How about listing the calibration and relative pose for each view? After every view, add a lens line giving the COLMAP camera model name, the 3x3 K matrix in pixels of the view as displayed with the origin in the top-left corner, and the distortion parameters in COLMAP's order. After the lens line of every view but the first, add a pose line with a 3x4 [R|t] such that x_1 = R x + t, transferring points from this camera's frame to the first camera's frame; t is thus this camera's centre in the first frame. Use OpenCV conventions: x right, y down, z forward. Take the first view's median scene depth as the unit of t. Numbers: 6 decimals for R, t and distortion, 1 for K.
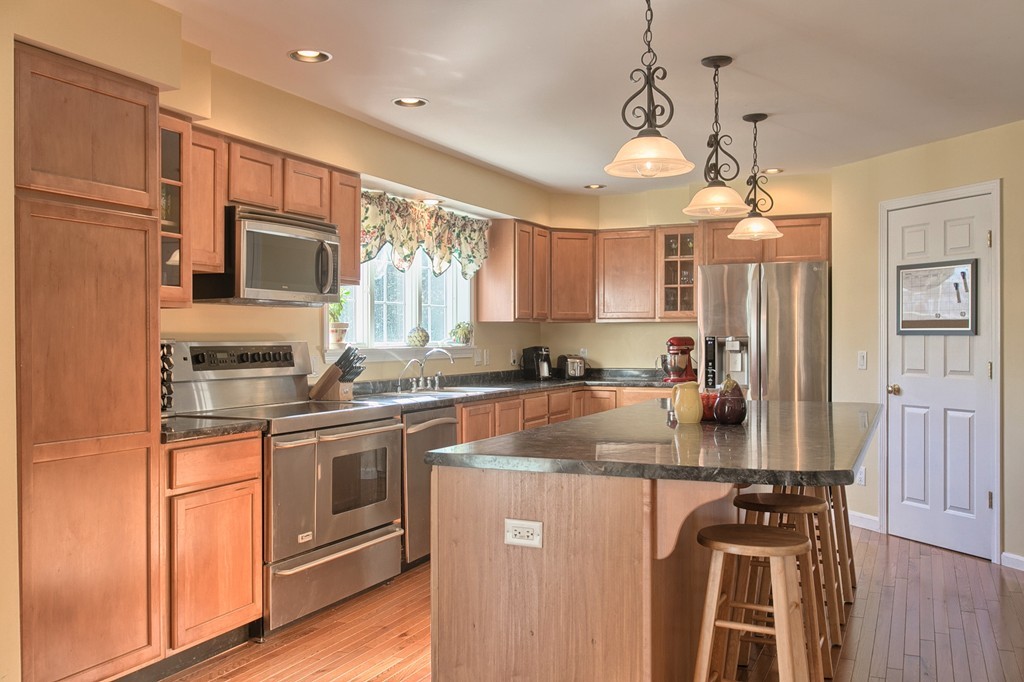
lens RADIAL K [[936.5, 0, 512.0], [0, 936.5, 341.0], [0, 0, 1]] dist [0.001167, -0.005751]
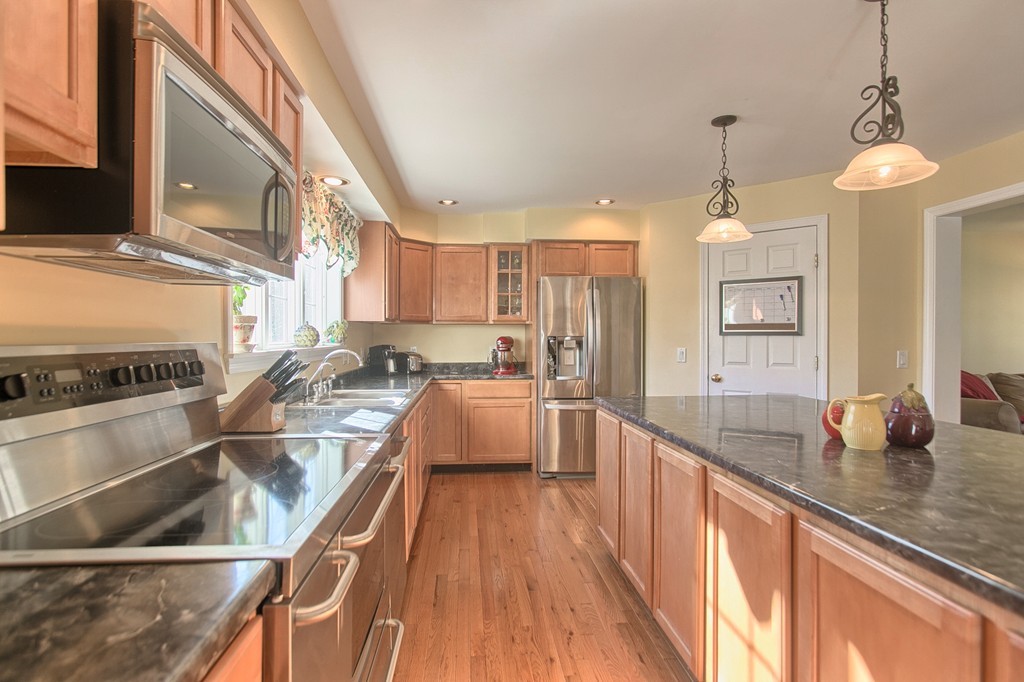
lens RADIAL K [[528.4, 0, 512.0], [0, 528.4, 341.0], [0, 0, 1]] dist [-0.001491, 0.000508]
pose [[0.878414, -0.001945, 0.477897, -0.235367], [0.000208, 0.999993, 0.003686, -0.001886], [-0.477901, -0.003139, 0.878408, 0.653563]]
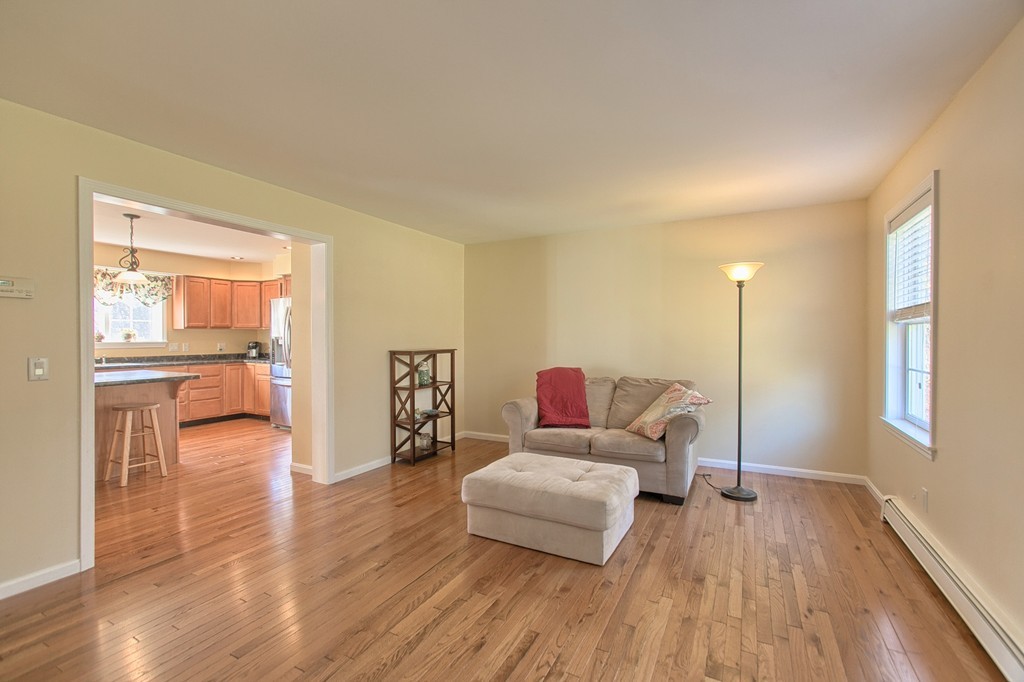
lens RADIAL K [[449.5, 0, 508.1], [0, 449.5, 340.2], [0, 0, 1]] dist [-0.001106, 0.000371]
pose [[0.996558, 0.002174, -0.082871, 1.145455], [-0.001667, 0.999979, 0.006195, -0.006534], [0.082883, -0.006035, 0.996541, 0.211735]]
